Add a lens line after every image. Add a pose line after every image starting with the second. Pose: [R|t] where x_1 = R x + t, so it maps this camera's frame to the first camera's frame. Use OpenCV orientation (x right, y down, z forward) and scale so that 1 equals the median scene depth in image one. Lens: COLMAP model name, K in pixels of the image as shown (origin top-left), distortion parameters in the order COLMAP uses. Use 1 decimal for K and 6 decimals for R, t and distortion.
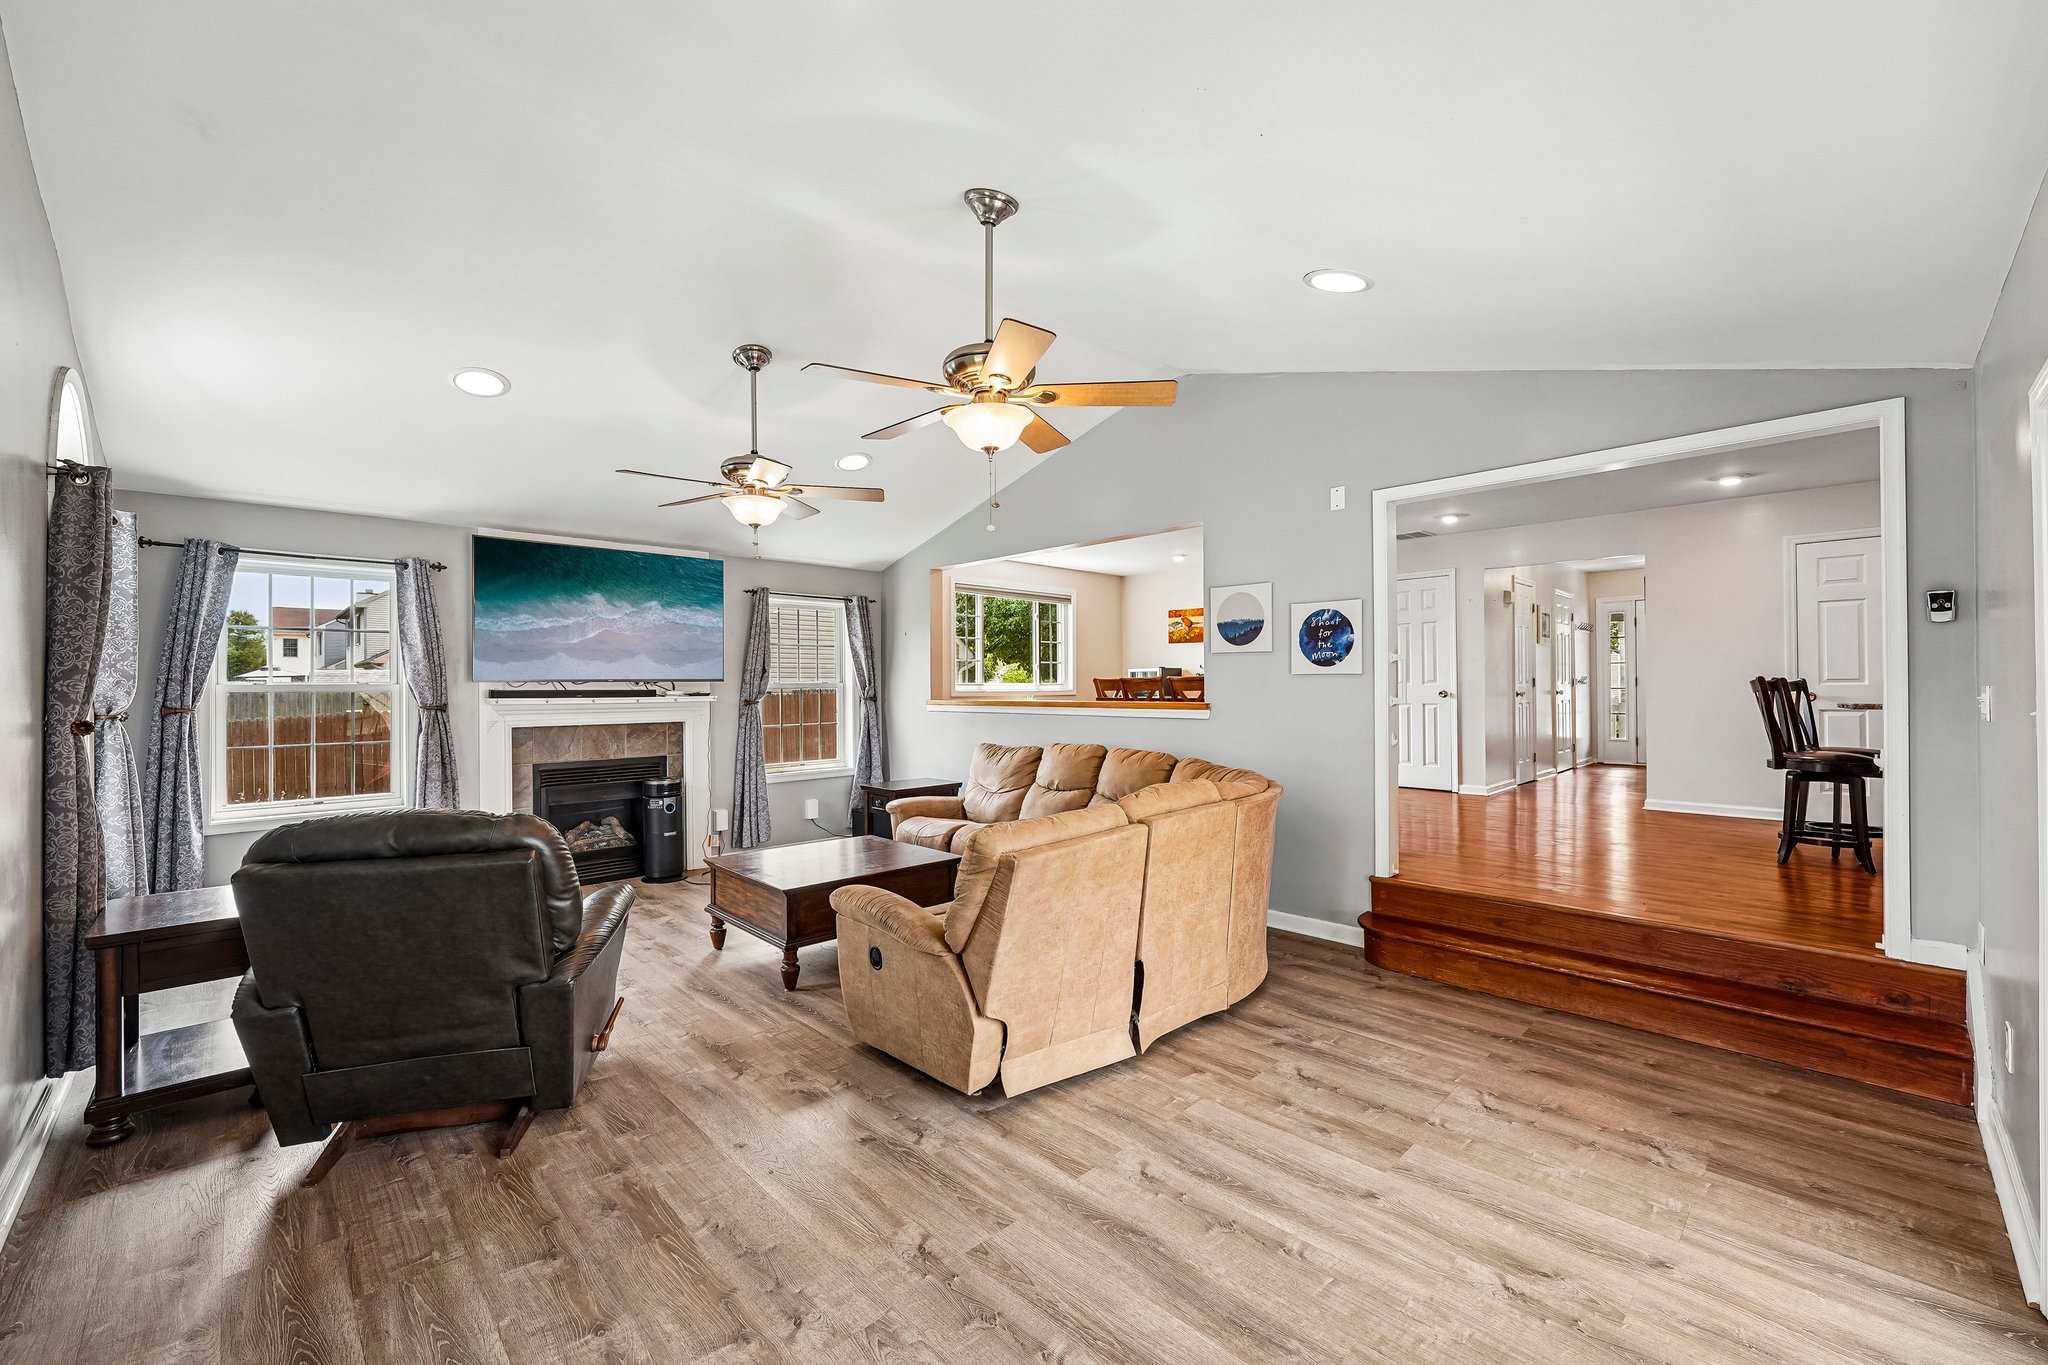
lens RADIAL K [[816.7, 0, 1024.0], [0, 816.7, 682.5], [0, 0, 1]] dist [-0.000961, -0.000061]
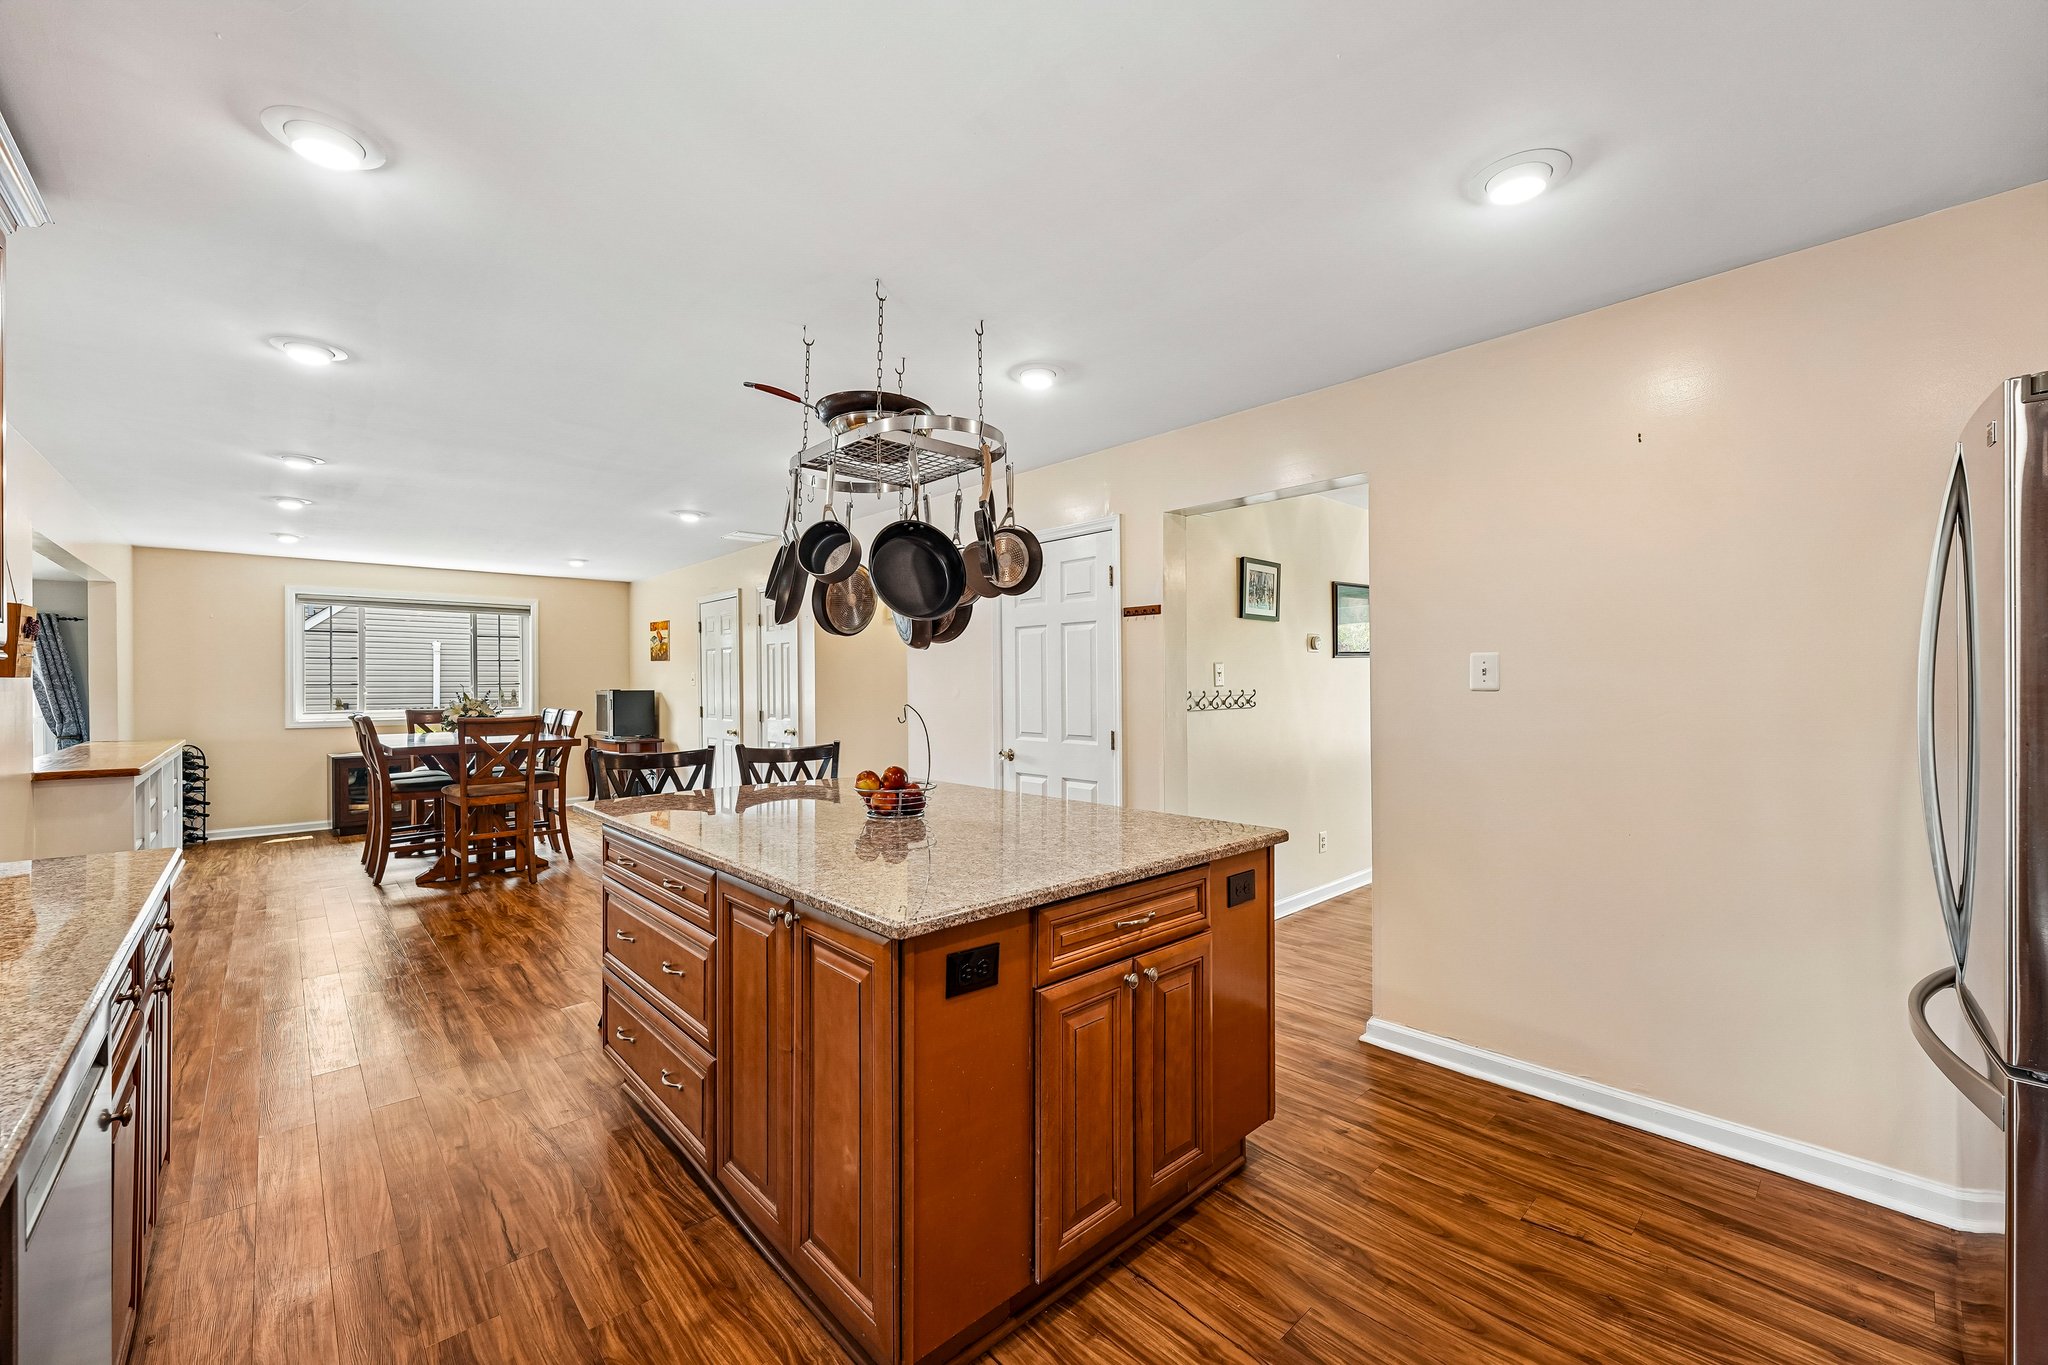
lens RADIAL K [[817.0, 0, 1027.1], [0, 817.0, 693.9], [0, 0, 1]] dist [-0.001890, -0.000222]
pose [[0.999632, 0.002634, -0.027000, 0.605854], [-0.002035, 0.999752, 0.022196, -0.033640], [0.027051, -0.022133, 0.999389, 0.152762]]
